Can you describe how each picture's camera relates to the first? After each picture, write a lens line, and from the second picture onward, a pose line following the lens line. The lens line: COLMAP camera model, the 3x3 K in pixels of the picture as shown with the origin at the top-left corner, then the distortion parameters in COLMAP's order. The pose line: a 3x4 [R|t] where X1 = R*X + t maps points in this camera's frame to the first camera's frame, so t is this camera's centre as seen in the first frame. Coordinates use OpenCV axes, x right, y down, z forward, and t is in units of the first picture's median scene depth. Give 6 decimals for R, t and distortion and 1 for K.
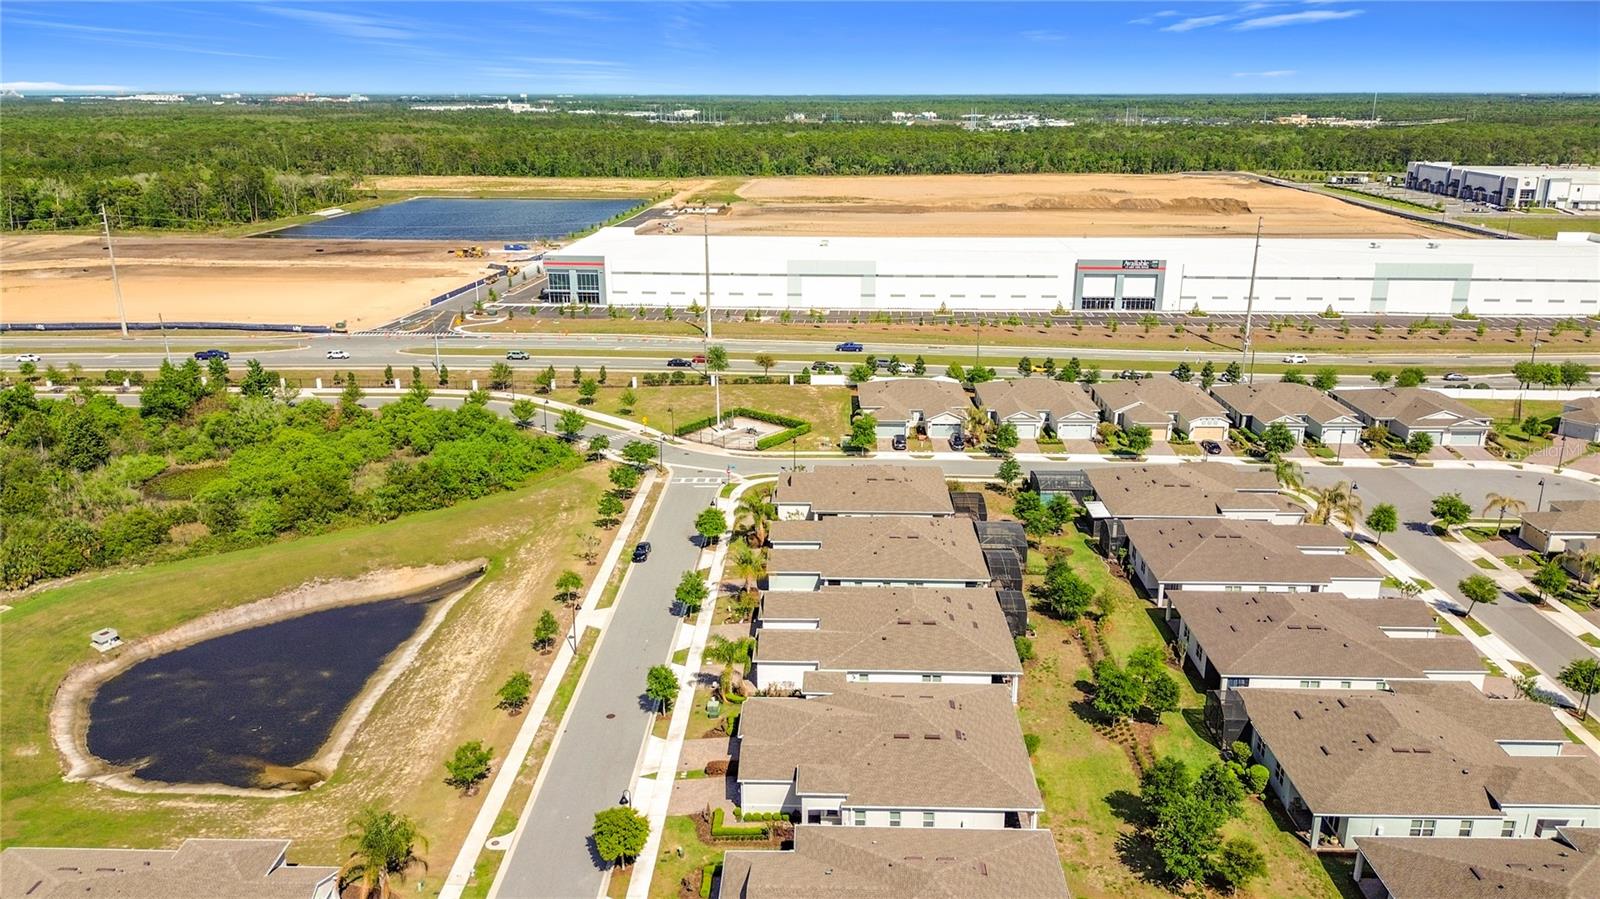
lens RADIAL K [[1150.1, 0, 799.0], [0, 1150.1, 442.0], [0, 0, 1]] dist [0.068580, -0.098097]
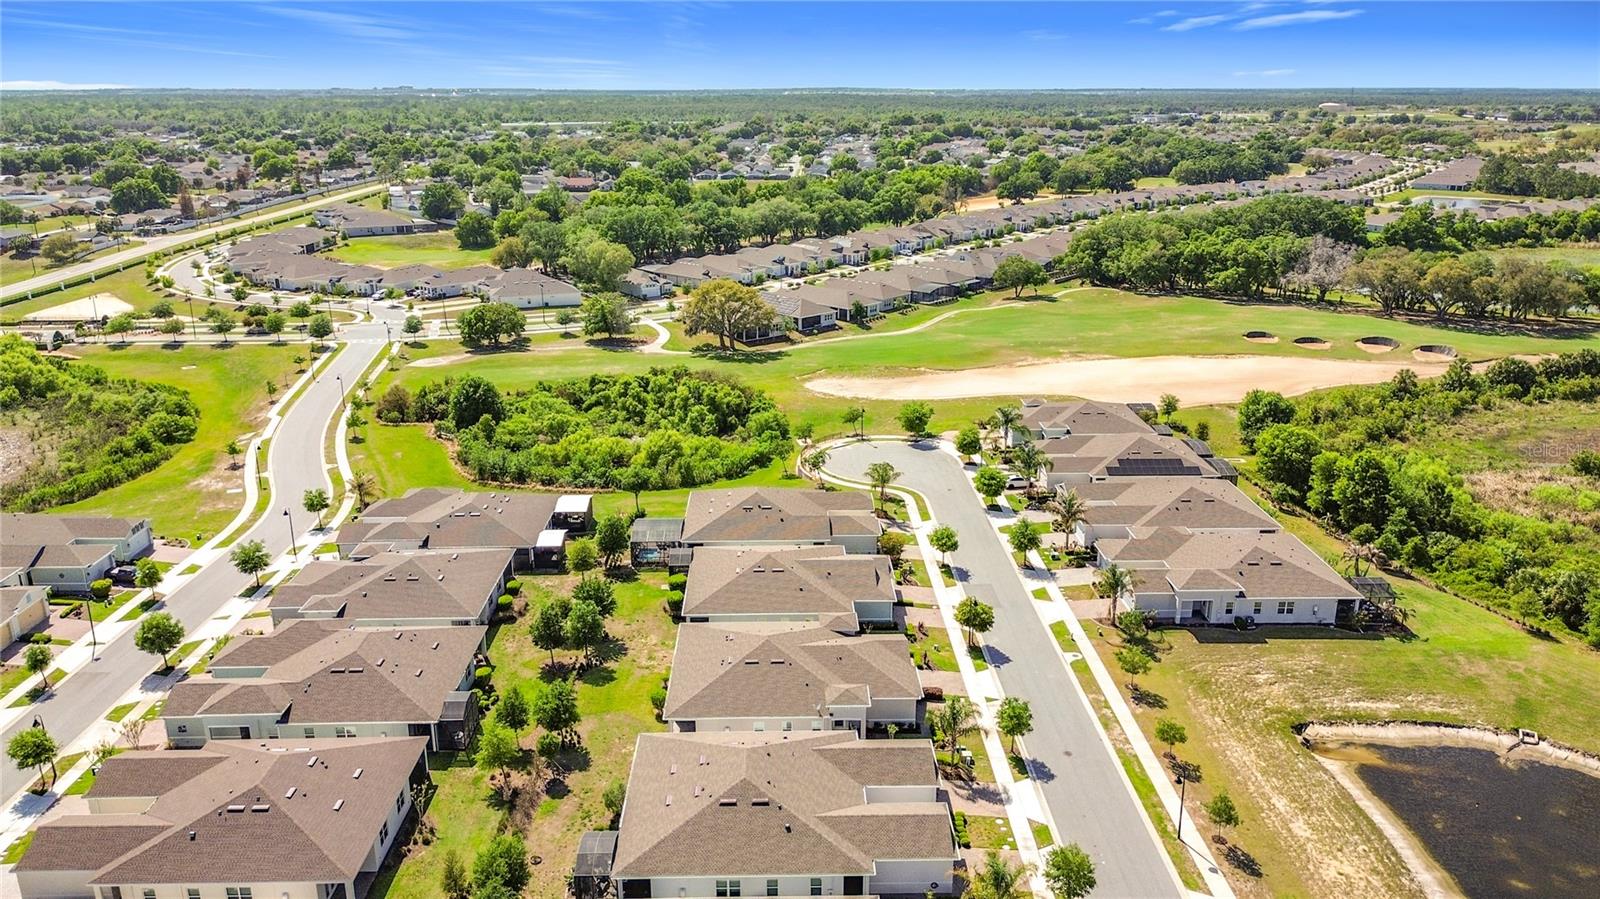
lens RADIAL K [[1142.6, 0, 793.1], [0, 1142.6, 449.1], [0, 0, 1]] dist [0.063413, -0.092469]
pose [[-0.998980, 0.016965, -0.041854, 0.061101], [-0.009532, 0.826680, 0.562592, -0.304307], [0.044144, 0.562417, -0.825674, 0.967976]]
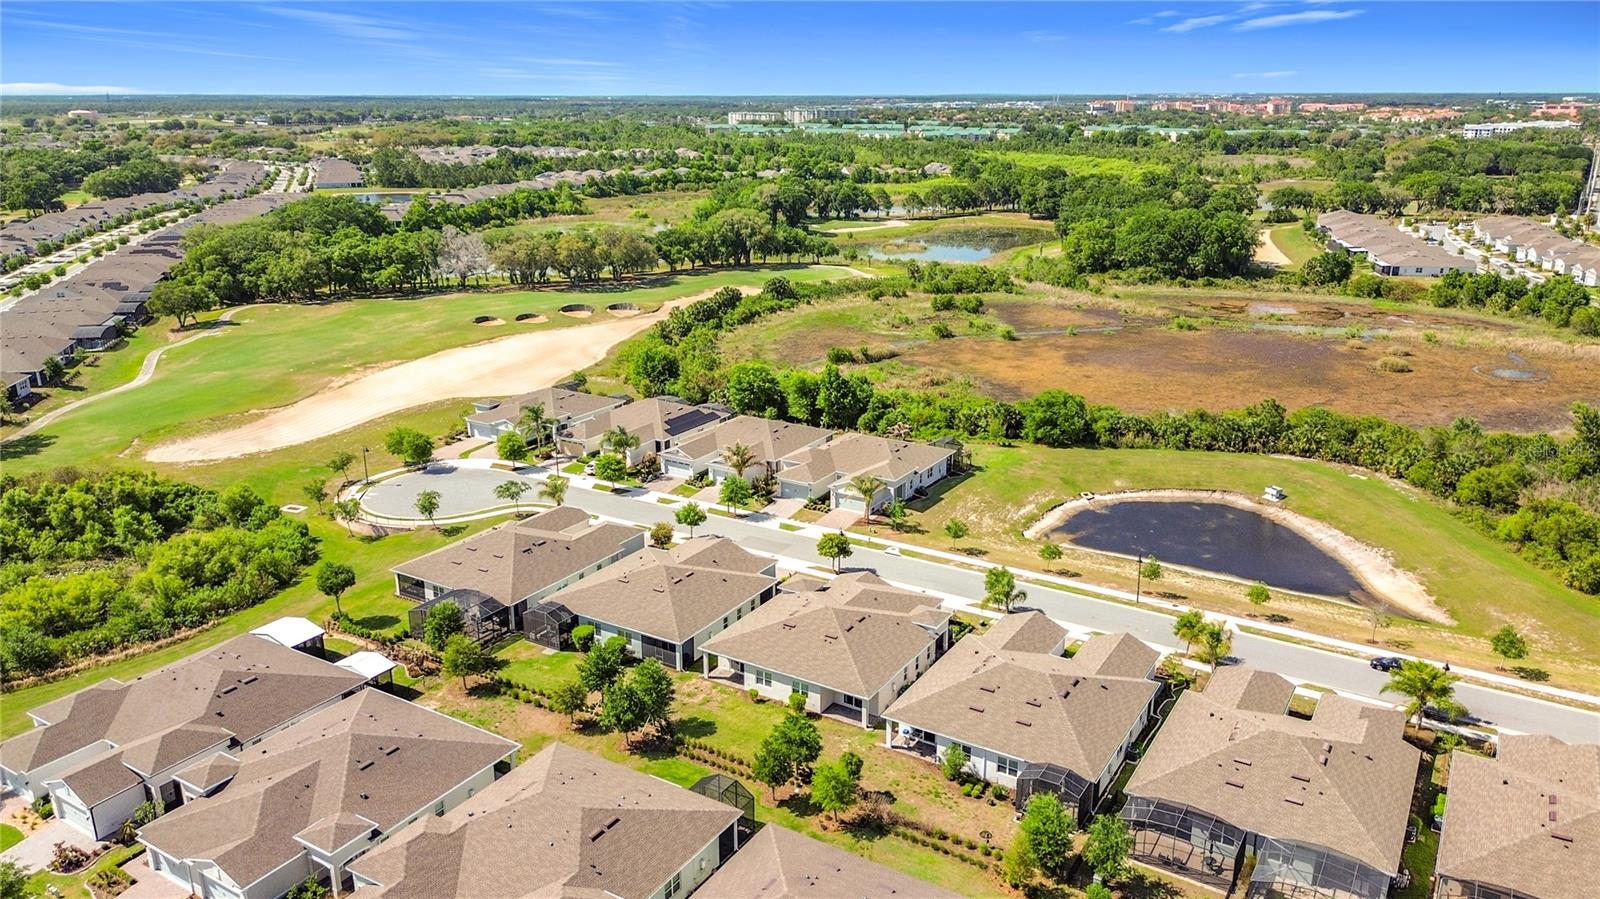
lens RADIAL K [[1150.1, 0, 799.0], [0, 1150.1, 442.0], [0, 0, 1]] dist [0.068580, -0.098097]
pose [[-0.501909, 0.252000, -0.827396, 0.558719], [-0.247851, 0.874592, 0.416724, -0.218859], [0.828648, 0.414228, -0.376507, 0.709590]]
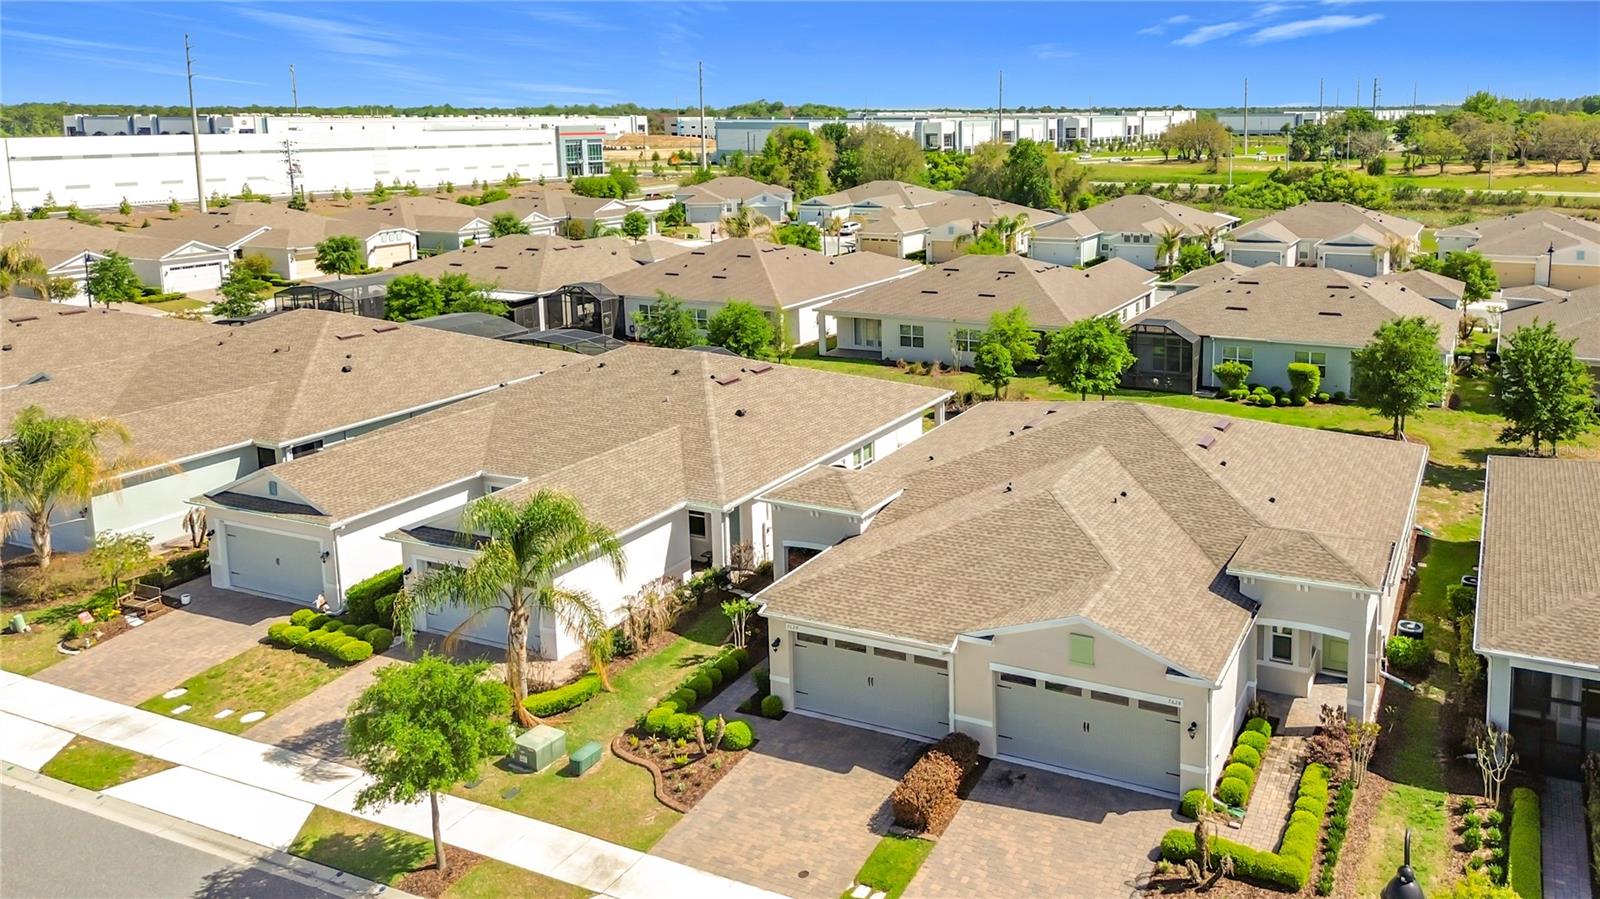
lens RADIAL K [[1205.3, 0, 978.5], [0, 1205.3, 321.2], [0, 0, 1]] dist [0.035505, -0.006057]
pose [[0.372696, -0.160670, 0.913938, -0.170636], [0.272648, 0.960385, 0.057652, 0.083791], [-0.886995, 0.227696, 0.401738, 0.451560]]
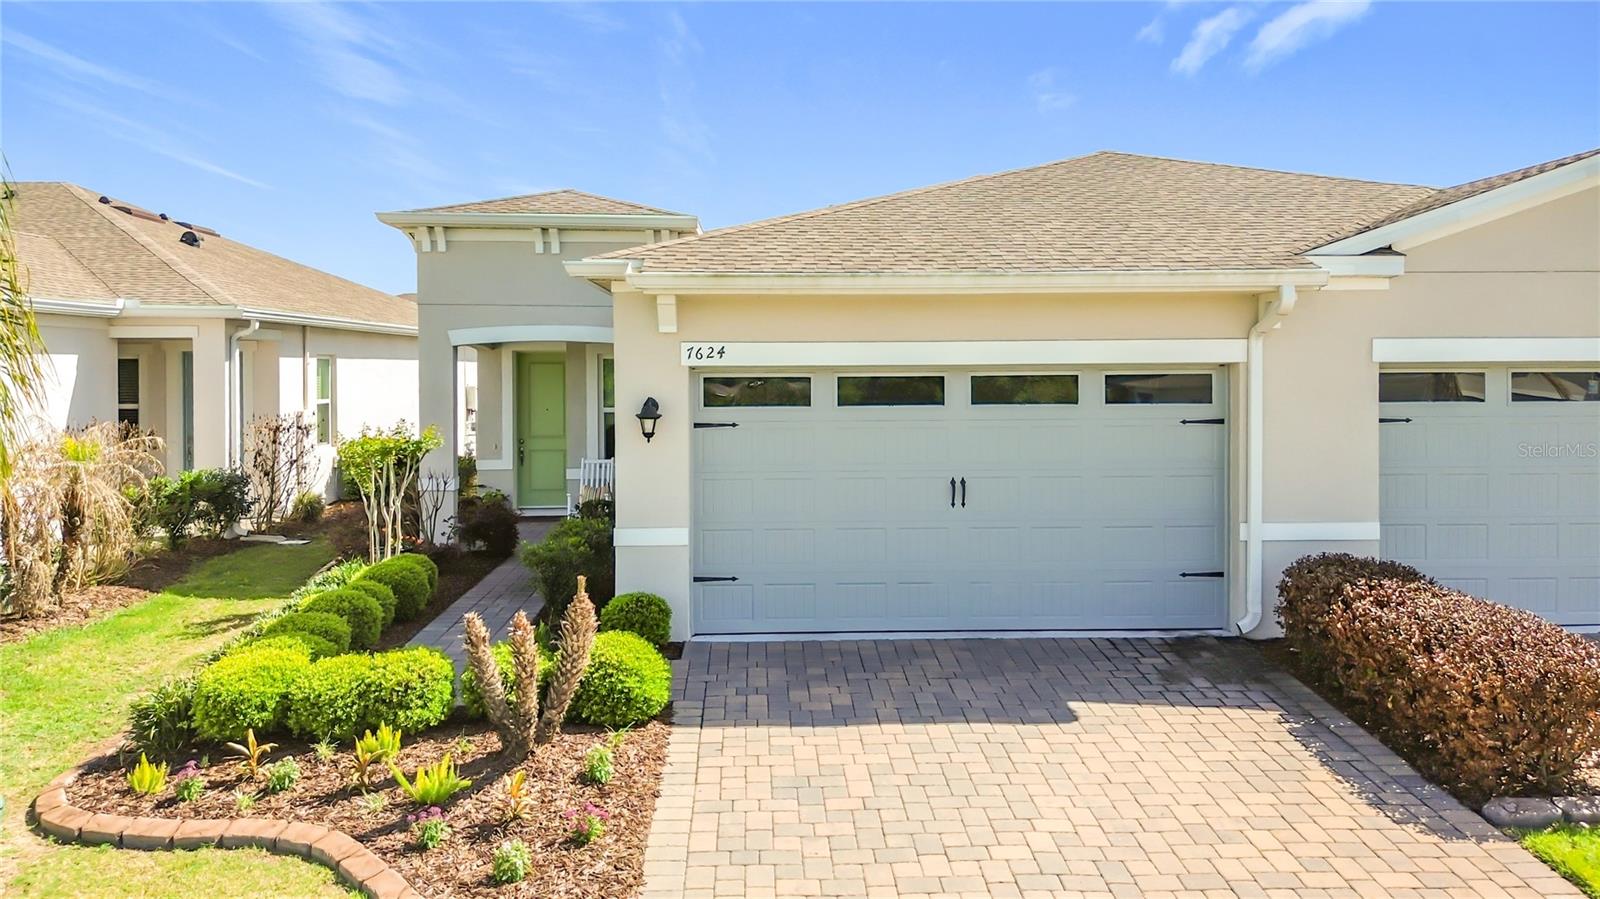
lens RADIAL K [[1165.1, 0, 797.2], [0, 1165.1, 388.0], [0, 0, 1]] dist [0.062799, -0.053521]
pose [[-0.066229, -0.016859, 0.997662, -0.078866], [0.295542, 0.954661, 0.035752, 0.131488], [-0.953031, 0.297219, -0.058244, 0.558634]]
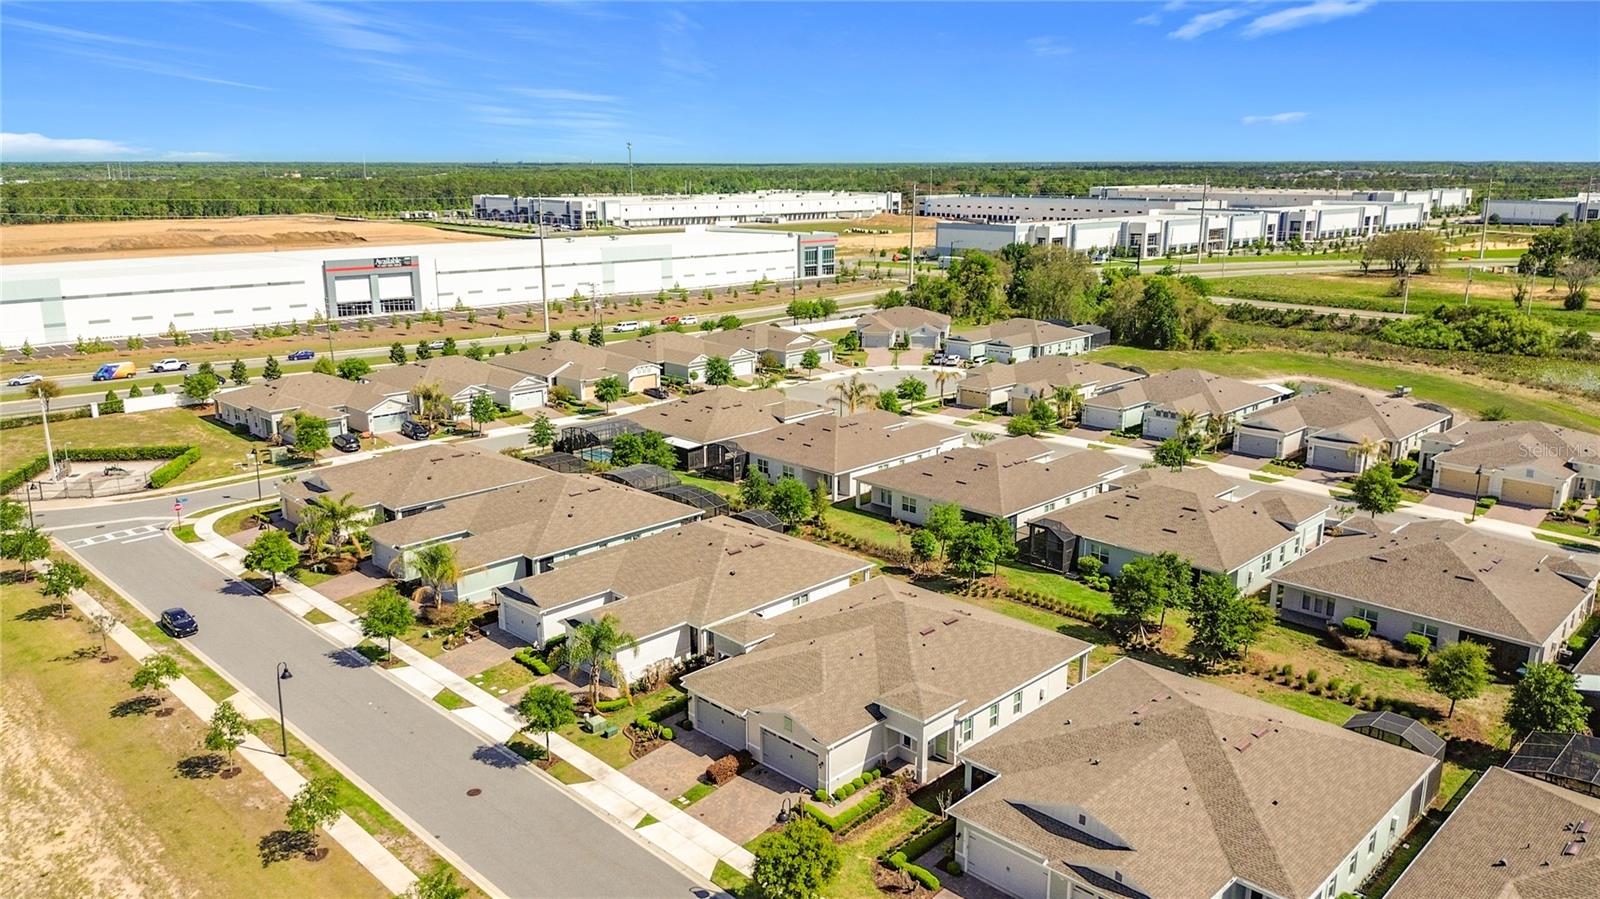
lens RADIAL K [[1150.1, 0, 799.0], [0, 1150.1, 442.0], [0, 0, 1]] dist [0.068580, -0.098097]
pose [[0.683398, -0.171454, 0.709627, -0.269100], [0.210709, 0.976987, 0.033131, 0.039269], [-0.698977, 0.126883, 0.703798, 0.239841]]
